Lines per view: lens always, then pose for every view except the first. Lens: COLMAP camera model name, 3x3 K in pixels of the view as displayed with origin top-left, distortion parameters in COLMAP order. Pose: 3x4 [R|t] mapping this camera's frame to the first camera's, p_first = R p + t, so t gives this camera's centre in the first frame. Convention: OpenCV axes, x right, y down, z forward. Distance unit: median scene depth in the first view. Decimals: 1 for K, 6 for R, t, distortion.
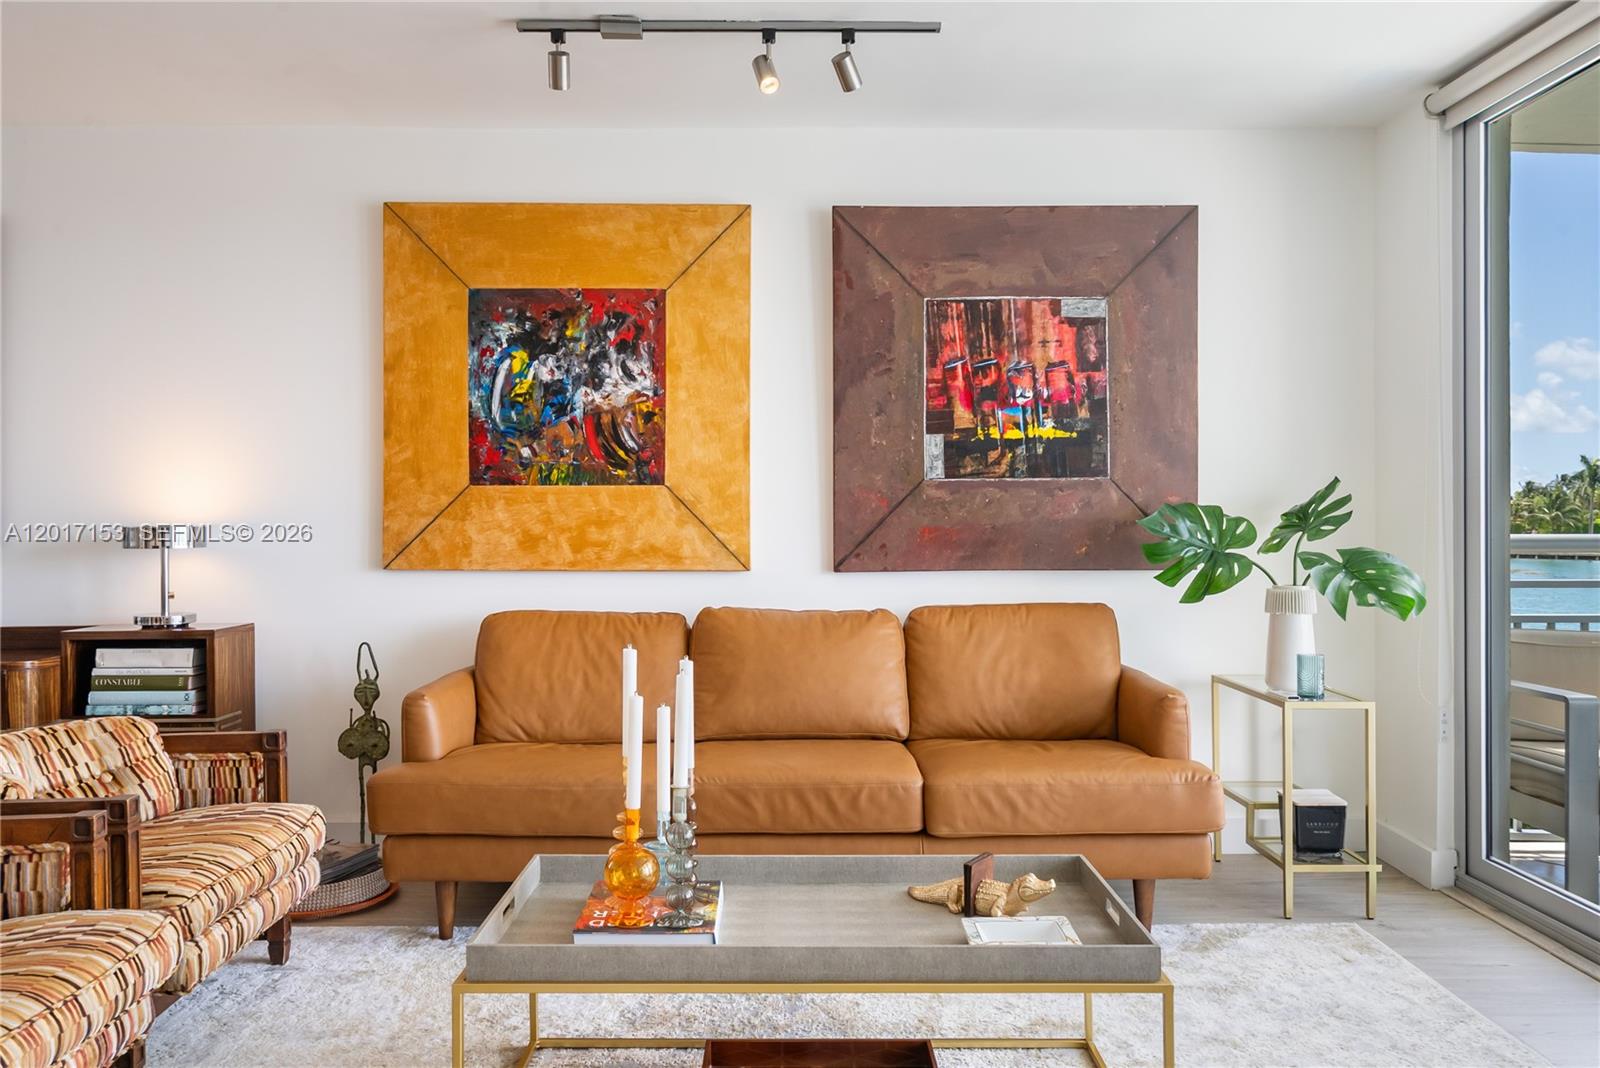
lens RADIAL K [[1231.9, 0, 792.4], [0, 1231.9, 524.7], [0, 0, 1]] dist [0.012768, -0.004834]
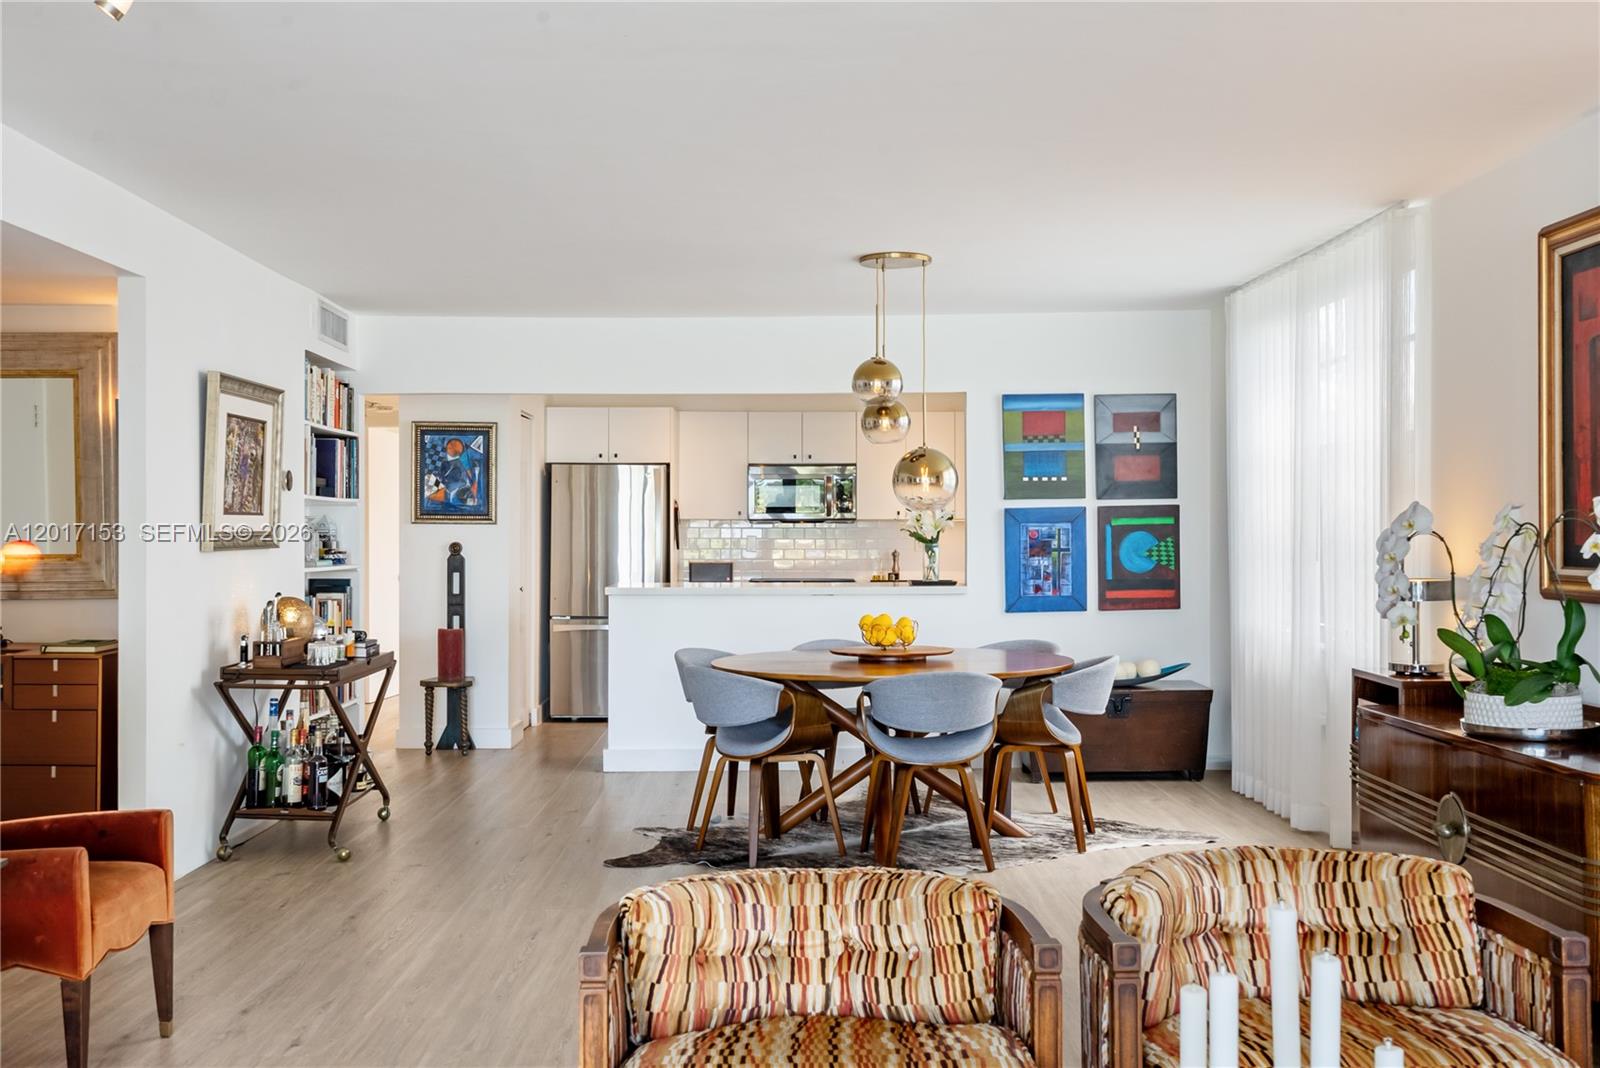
lens RADIAL K [[1575.5, 0, 799.3], [0, 1575.5, 533.4], [0, 0, 1]] dist [0.010514, 0.000000]
pose [[0.002261, 0.001887, -0.999996, 0.311793], [0.000776, 0.999998, 0.001888, -0.035176], [0.999997, -0.000780, 0.002260, 0.450049]]
